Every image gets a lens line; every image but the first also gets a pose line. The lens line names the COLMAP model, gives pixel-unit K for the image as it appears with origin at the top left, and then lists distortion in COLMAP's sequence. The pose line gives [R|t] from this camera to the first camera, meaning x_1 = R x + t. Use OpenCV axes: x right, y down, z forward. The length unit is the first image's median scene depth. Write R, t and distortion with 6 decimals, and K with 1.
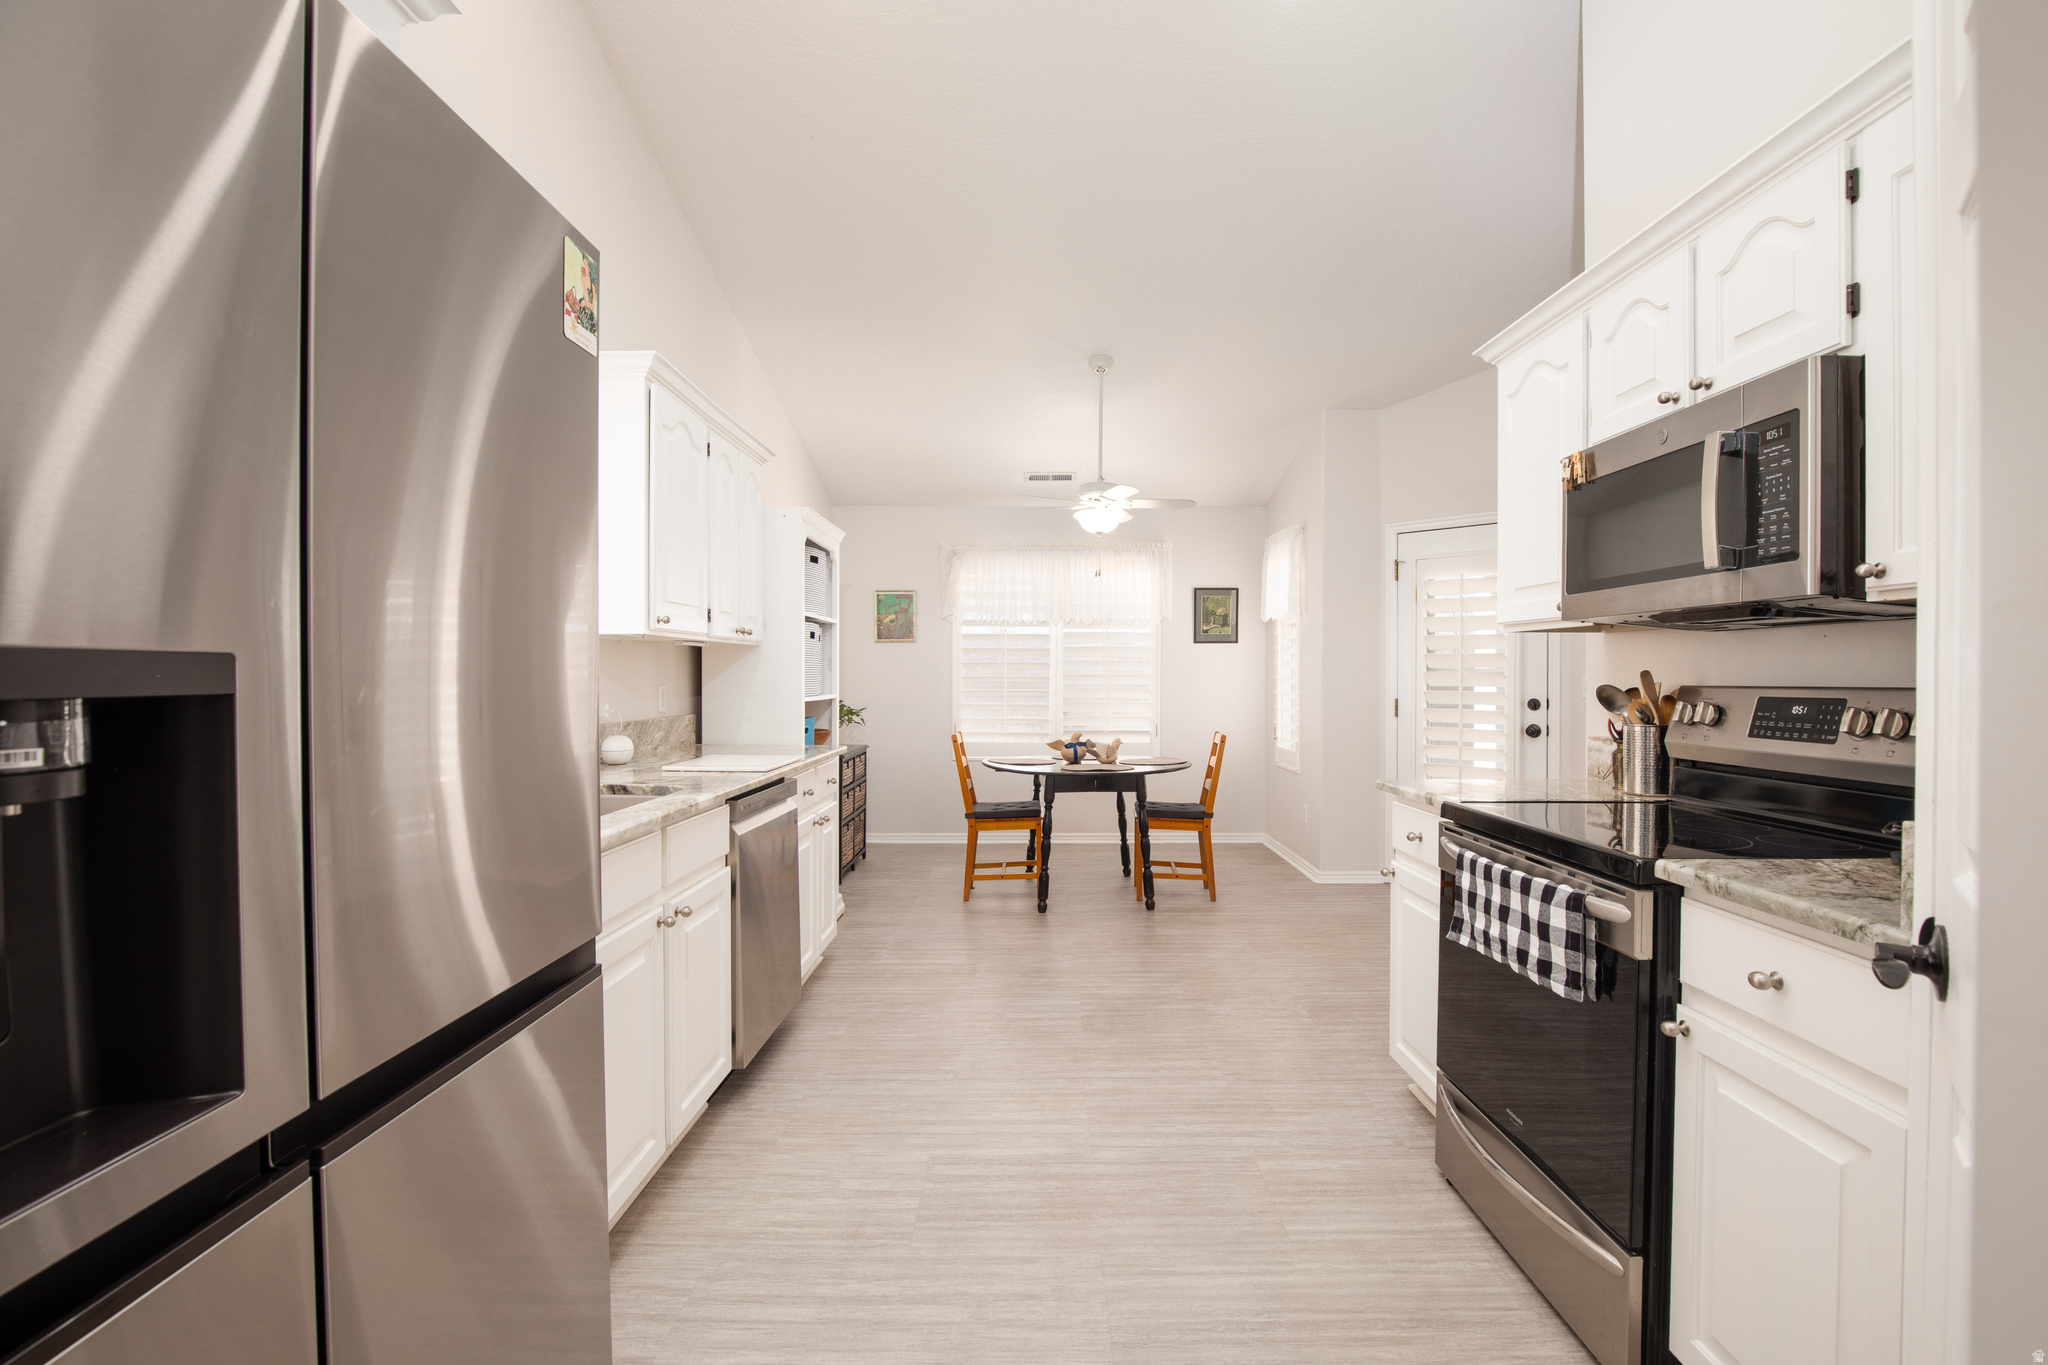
lens RADIAL K [[948.5, 0, 1048.7], [0, 948.5, 690.5], [0, 0, 1]] dist [-0.038184, 0.008292]
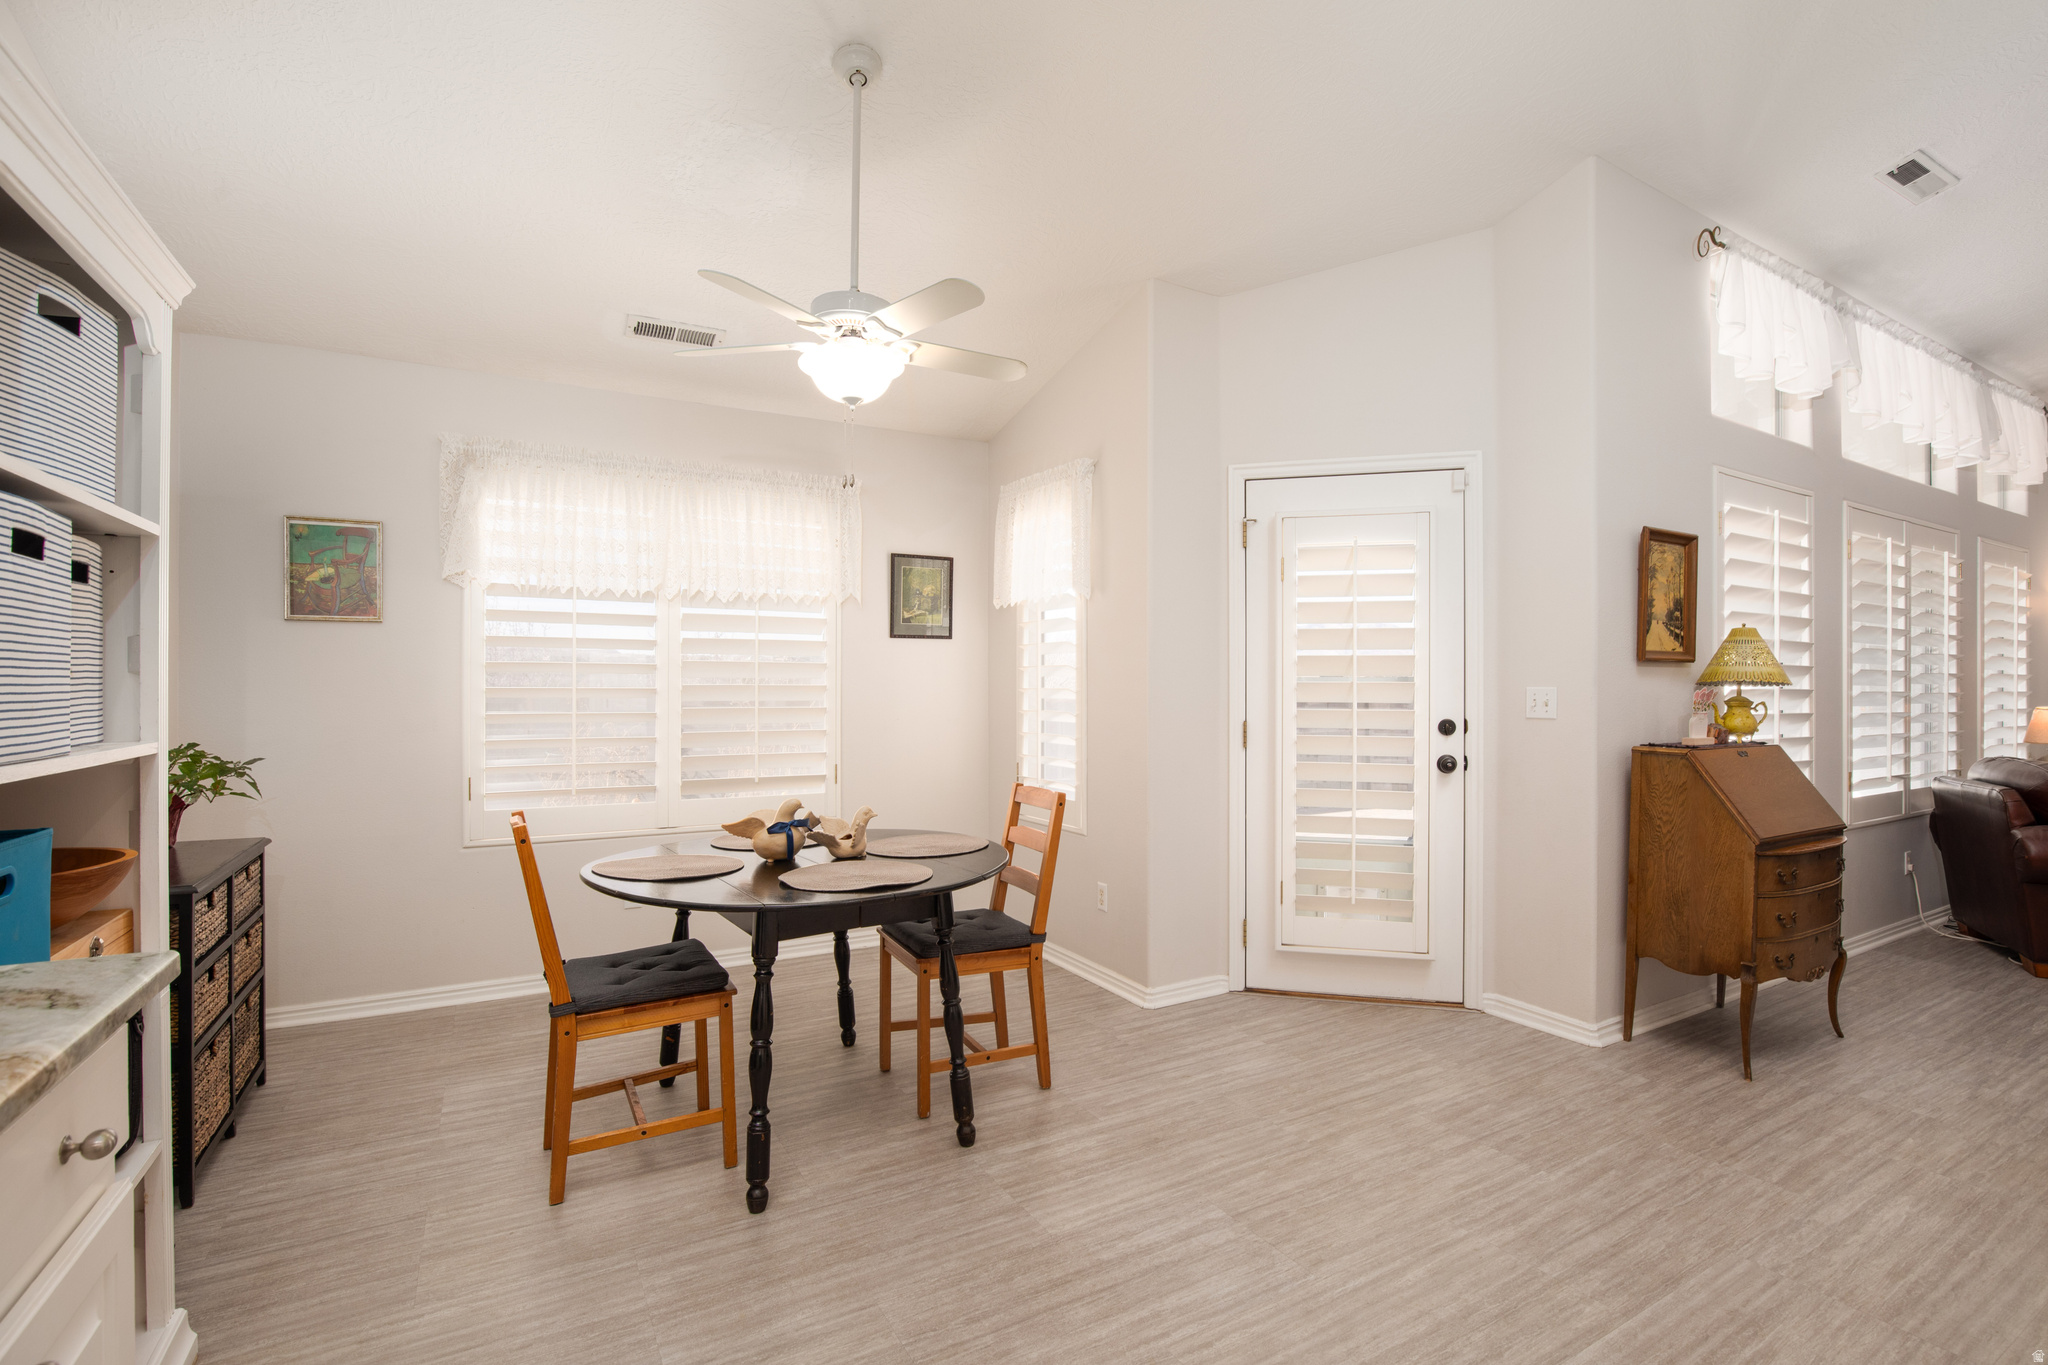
lens RADIAL K [[948.5, 0, 1048.7], [0, 948.5, 690.5], [0, 0, 1]] dist [-0.038184, 0.008292]
pose [[0.870244, -0.002665, 0.492614, -0.093892], [0.008310, 0.999922, -0.009270, -0.008222], [-0.492551, 0.012161, 0.870199, 0.479764]]
